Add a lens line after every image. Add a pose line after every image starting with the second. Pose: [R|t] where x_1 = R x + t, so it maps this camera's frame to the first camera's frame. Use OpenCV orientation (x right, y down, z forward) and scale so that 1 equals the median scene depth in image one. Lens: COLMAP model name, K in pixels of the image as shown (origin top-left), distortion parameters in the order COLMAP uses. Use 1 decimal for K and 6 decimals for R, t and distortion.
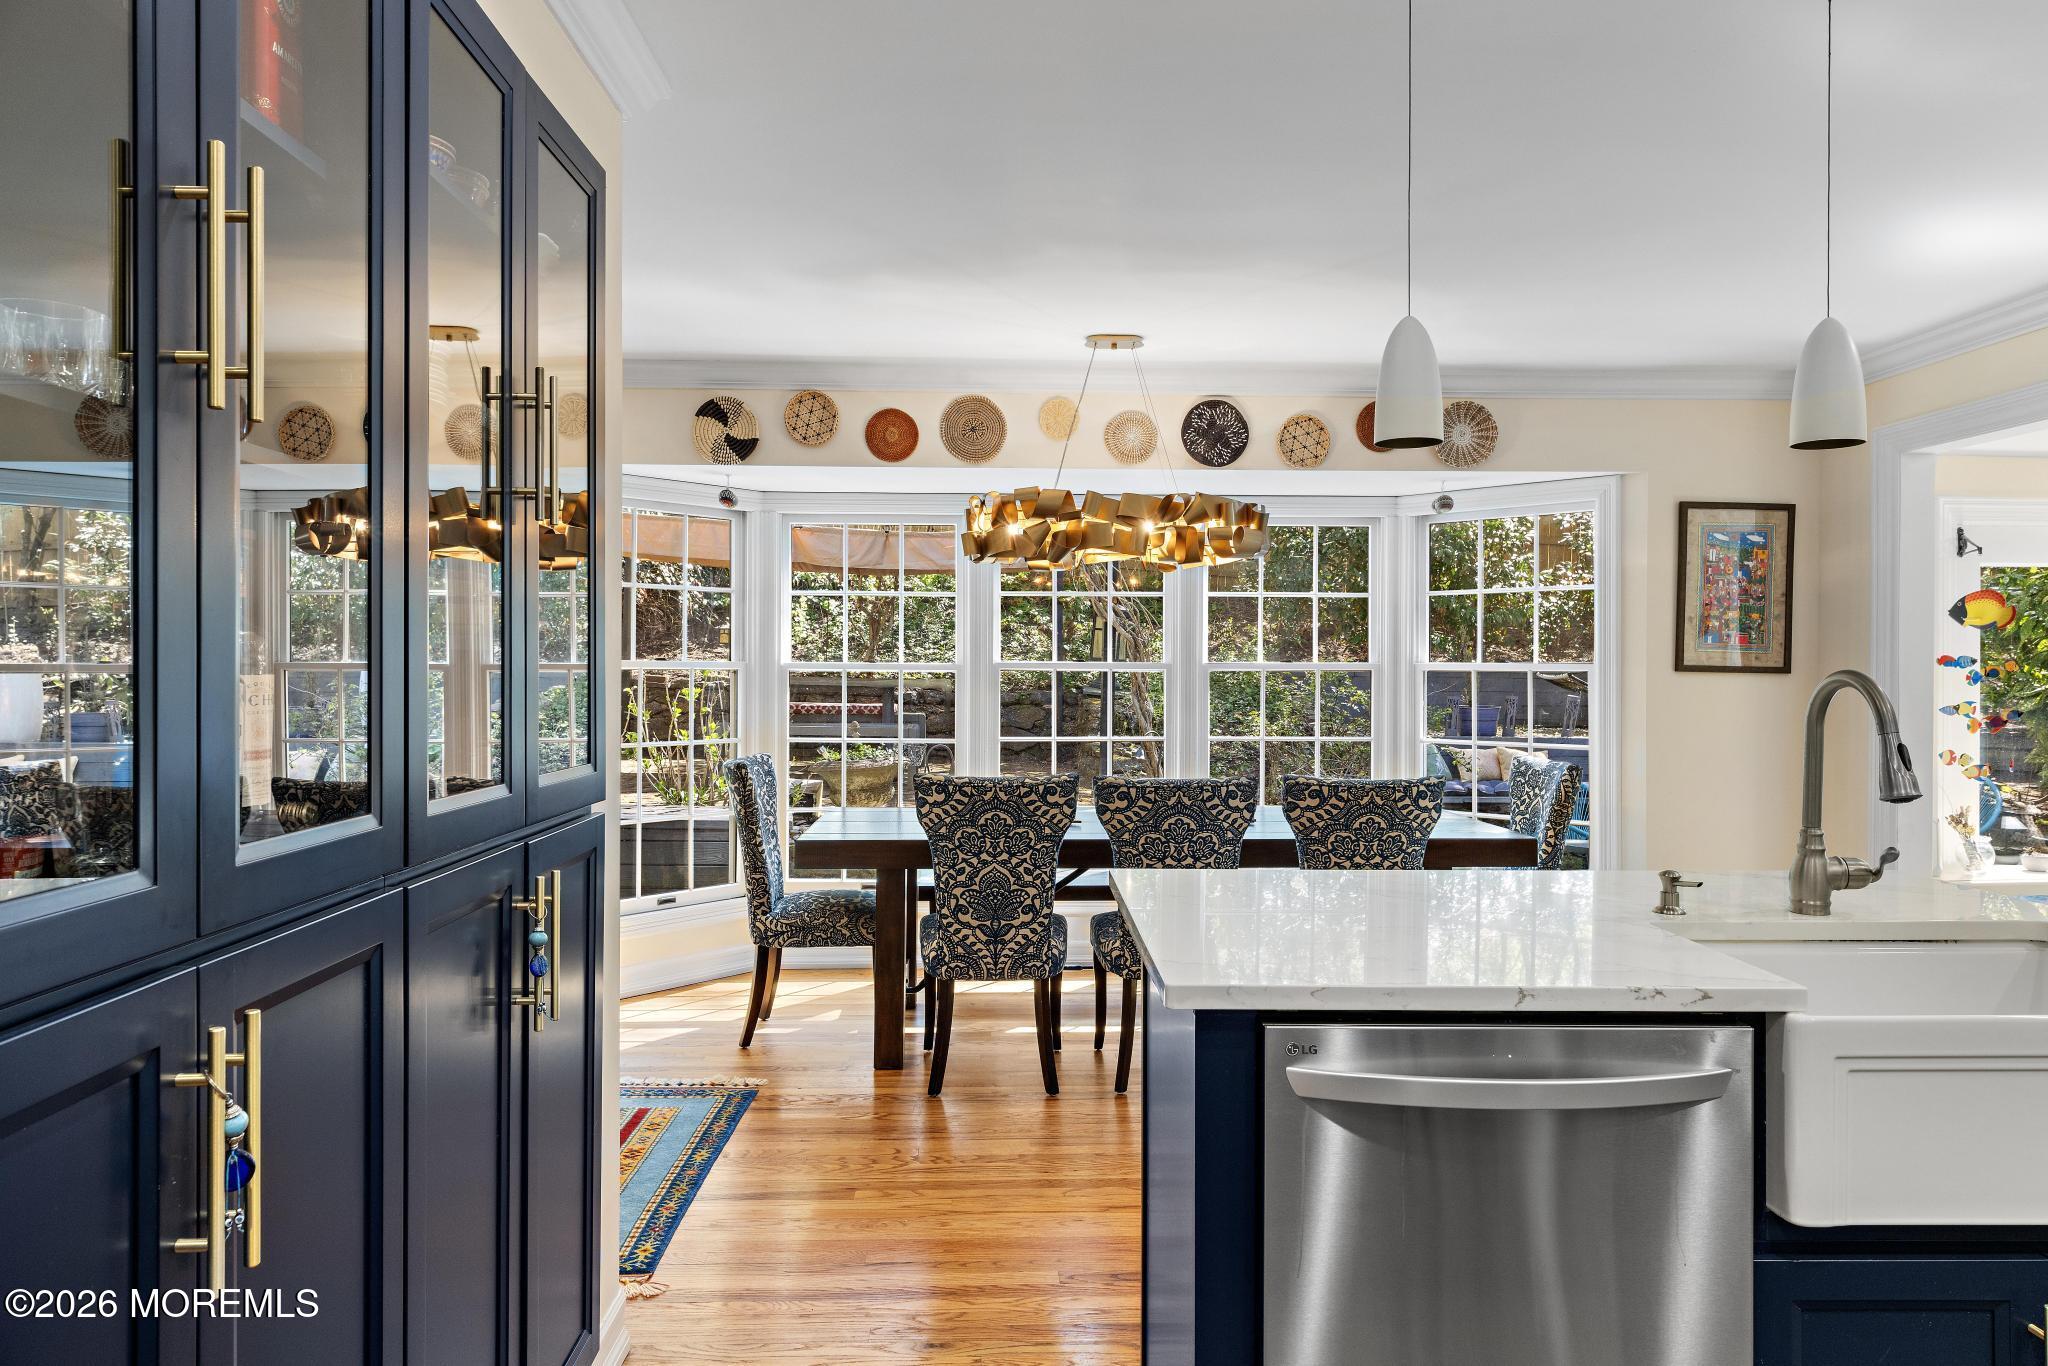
lens RADIAL K [[1330.5, 0, 1025.9], [0, 1330.5, 663.9], [0, 0, 1]] dist [0.002166, 0.006846]
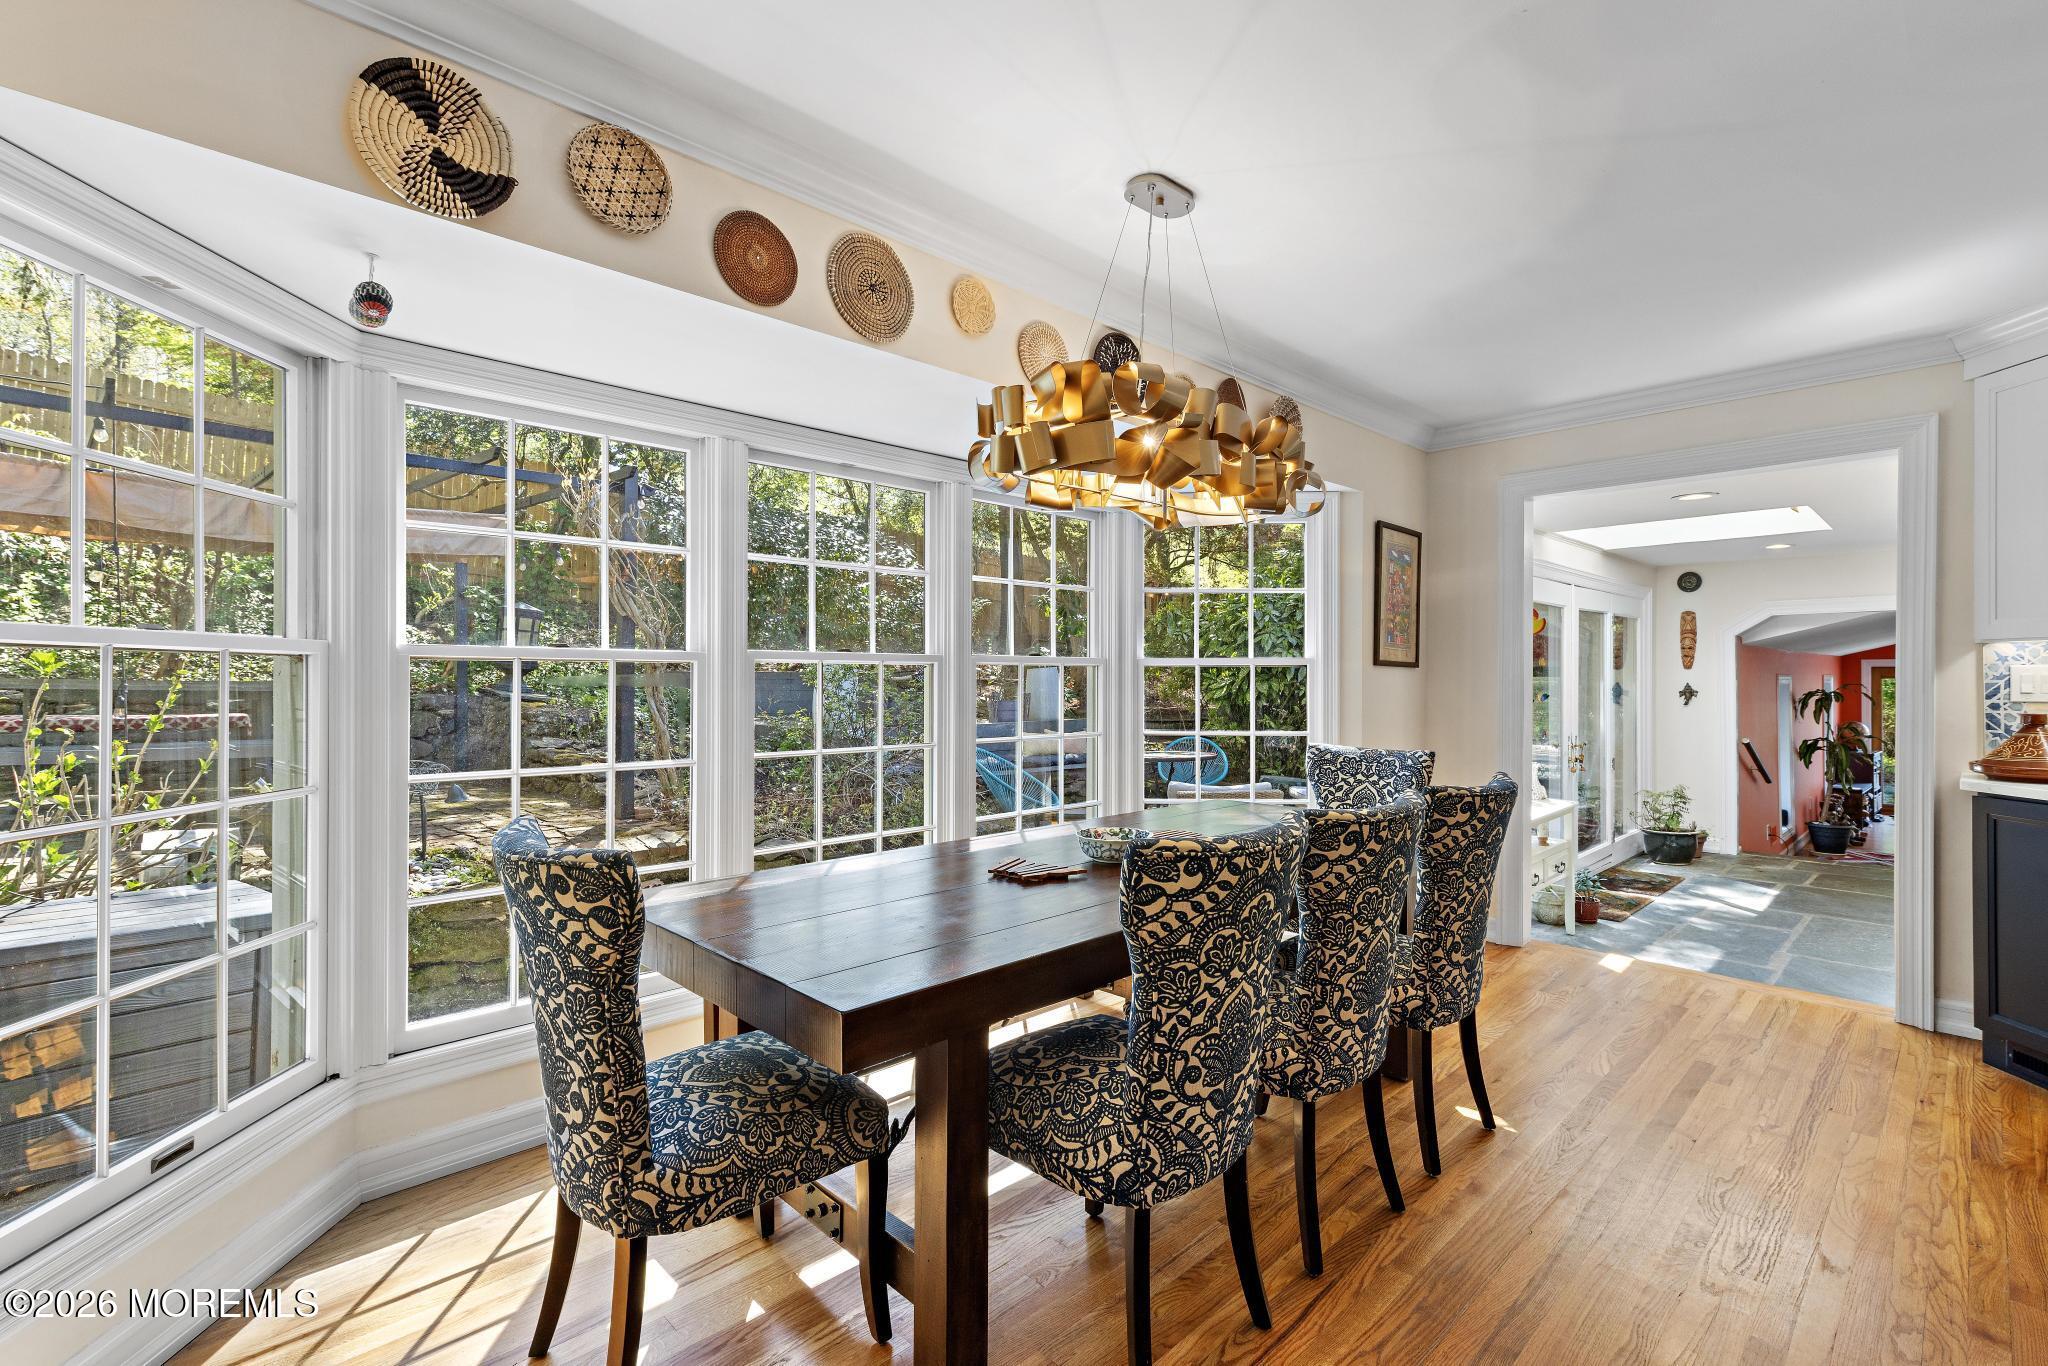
lens RADIAL K [[919.0, 0, 1028.6], [0, 919.0, 674.3], [0, 0, 1]] dist [0.006753, -0.000246]
pose [[0.740559, -0.000222, 0.671991, -0.315507], [-0.001620, 0.999996, 0.002115, 0.014206], [-0.671989, -0.002655, 0.740556, 0.671476]]
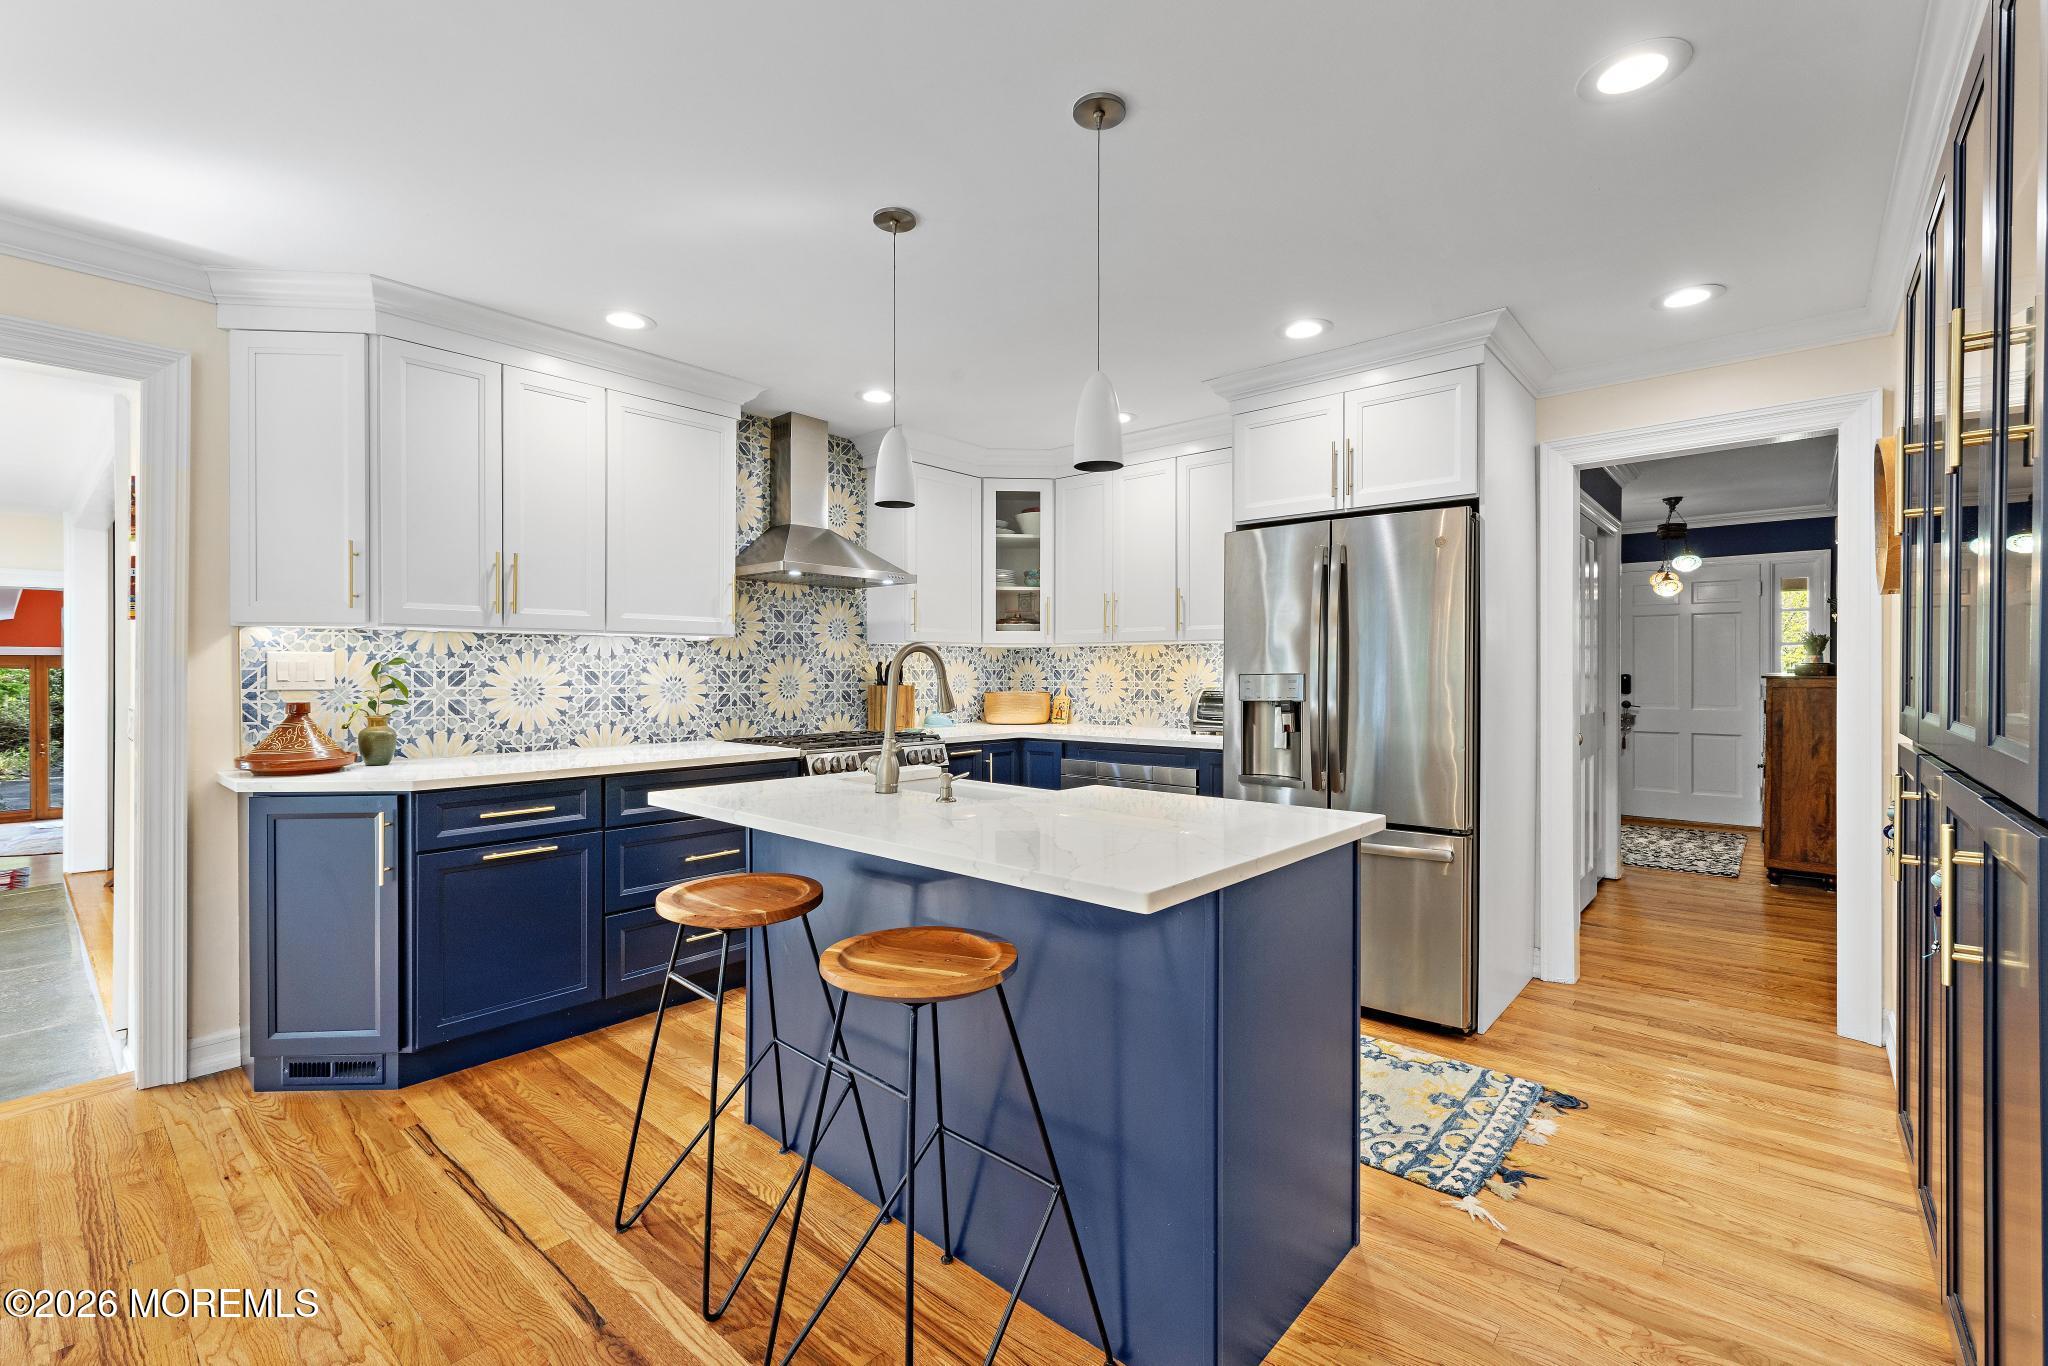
lens RADIAL K [[881.0, 0, 1046.2], [0, 881.0, 671.3], [0, 0, 1]] dist [0.000877, -0.000015]
pose [[-0.741004, -0.004366, 0.671486, -0.126335], [-0.004137, 0.999990, 0.001936, 0.018108], [-0.671487, -0.001344, -0.741015, 0.779452]]
